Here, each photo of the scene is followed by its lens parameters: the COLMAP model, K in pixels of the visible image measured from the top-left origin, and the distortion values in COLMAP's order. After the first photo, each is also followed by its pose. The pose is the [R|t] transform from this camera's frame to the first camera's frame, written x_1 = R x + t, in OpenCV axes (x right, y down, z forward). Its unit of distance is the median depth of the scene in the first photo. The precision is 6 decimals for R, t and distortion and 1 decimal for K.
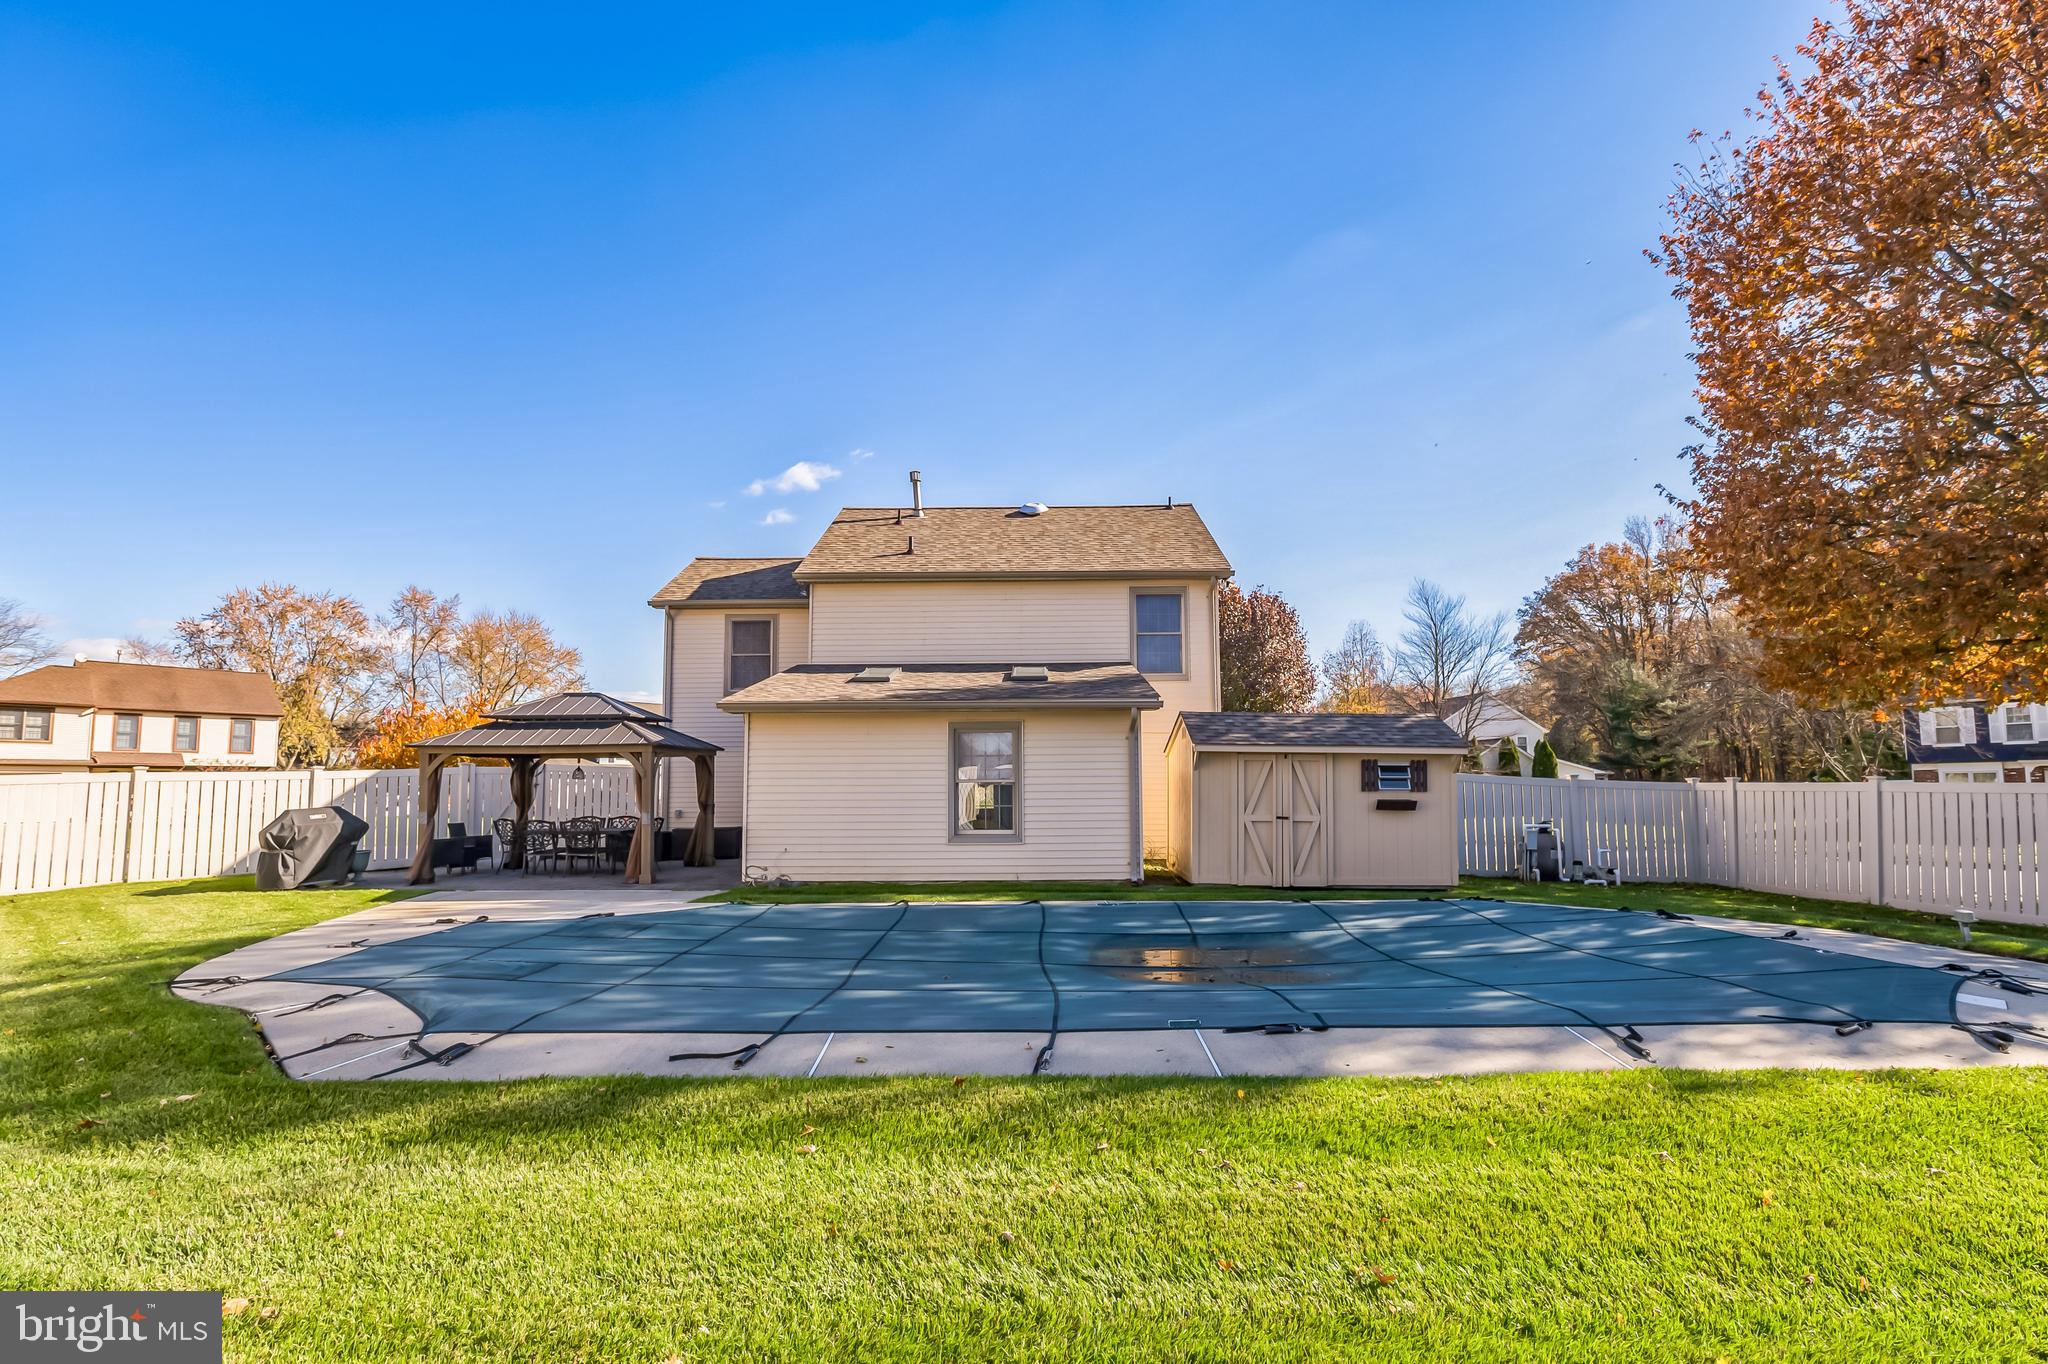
lens RADIAL K [[980.1, 0, 1024.0], [0, 980.1, 682.0], [0, 0, 1]] dist [-0.015687, 0.000472]
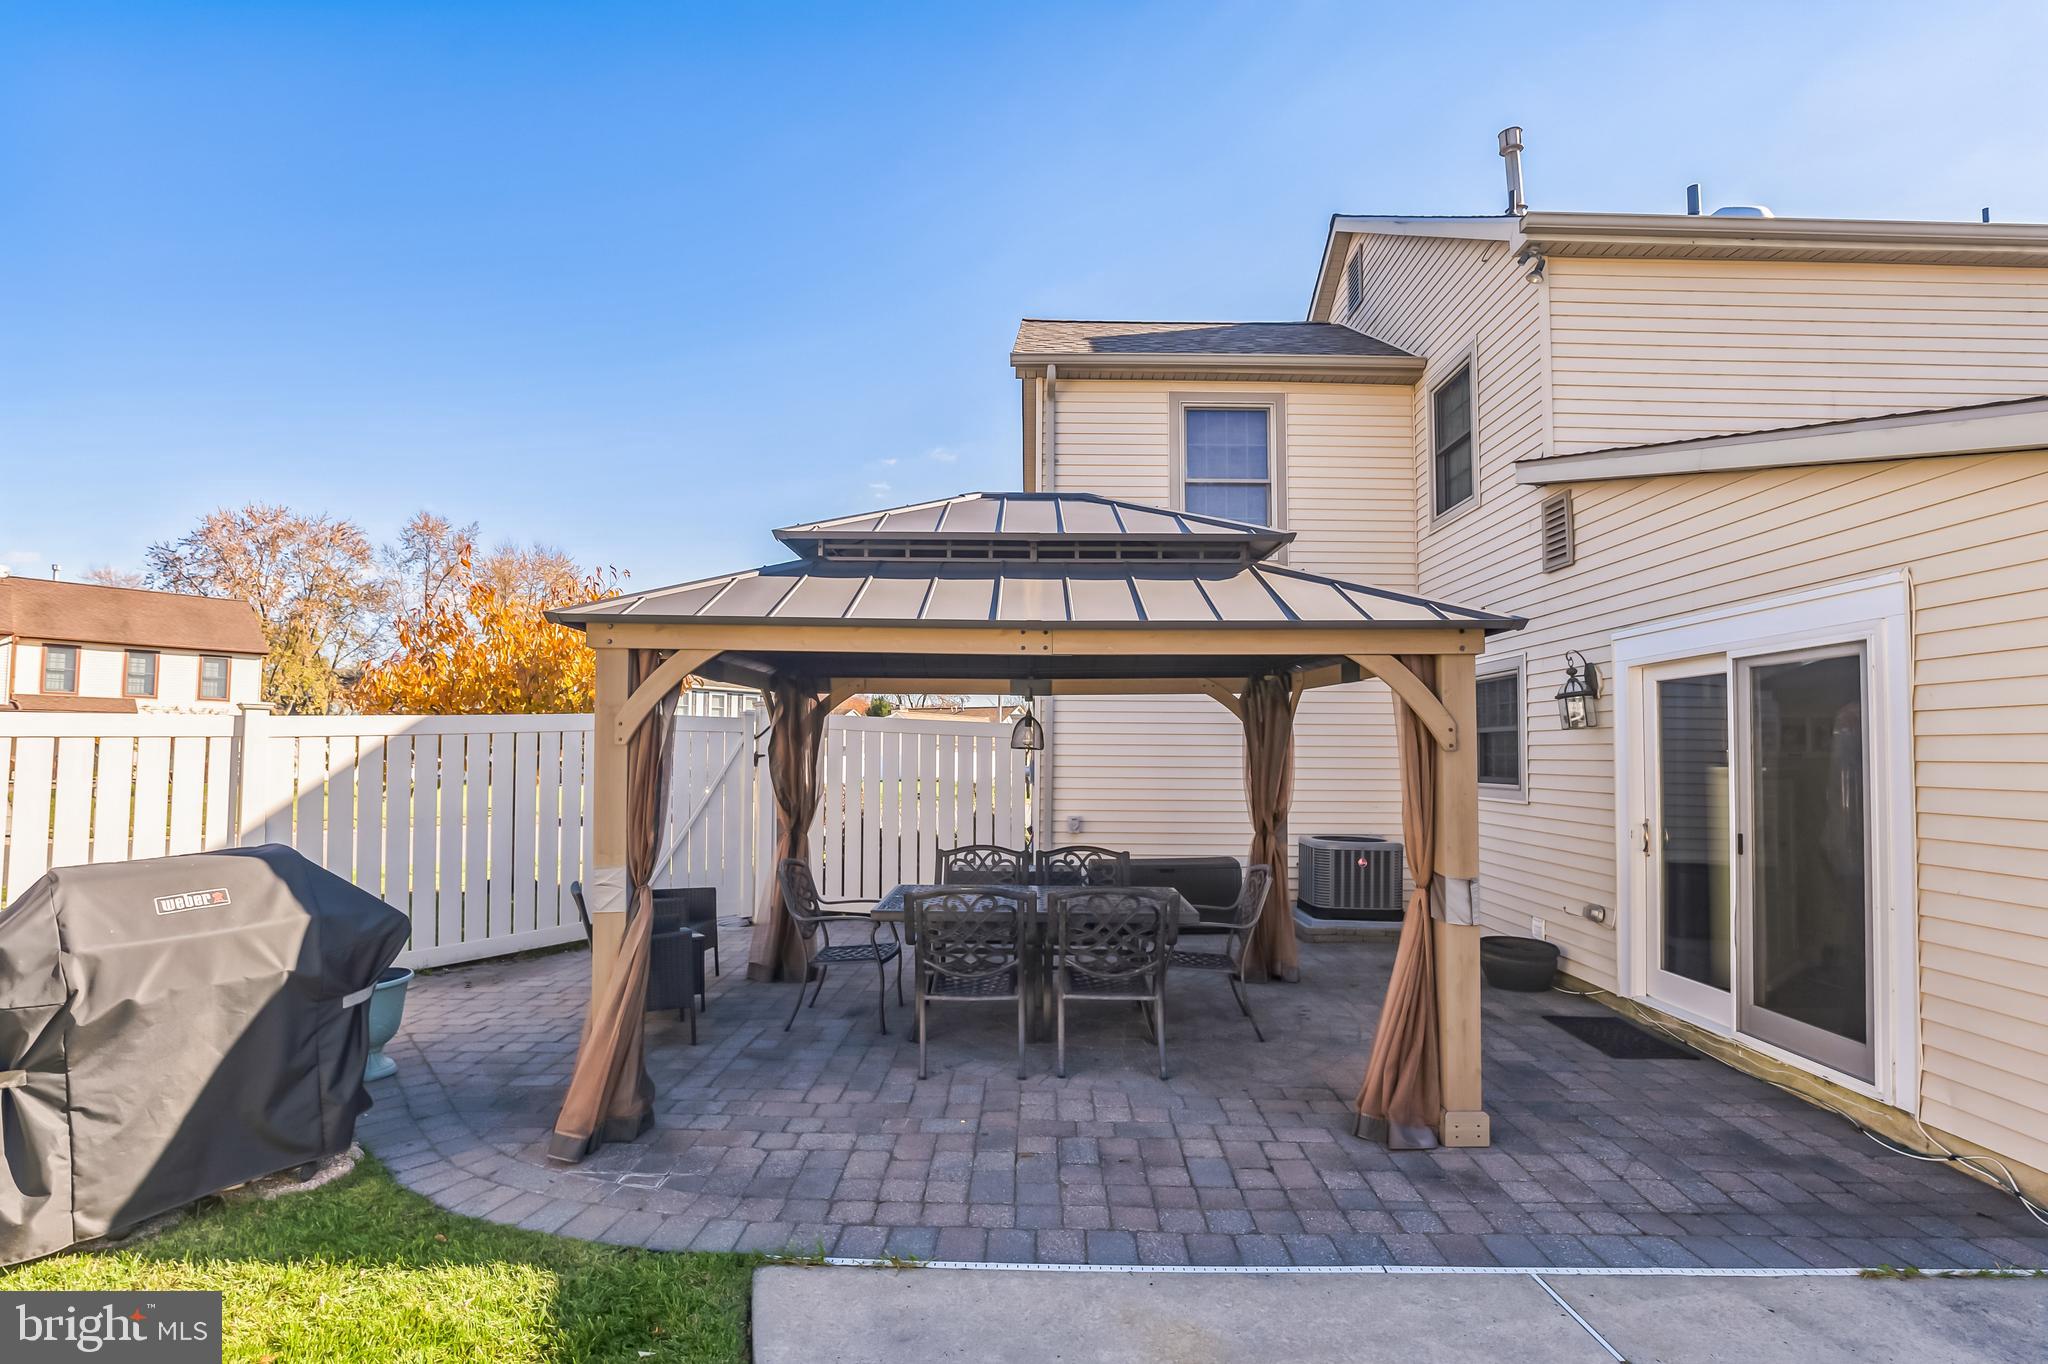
lens RADIAL K [[955.2, 0, 1023.6], [0, 955.2, 710.8], [0, 0, 1]] dist [-0.026827, 0.000220]
pose [[0.999802, 0.016663, 0.010863, -0.164015], [-0.017305, 0.997927, 0.061979, 0.023402], [-0.009808, -0.062155, 0.998018, 0.239772]]
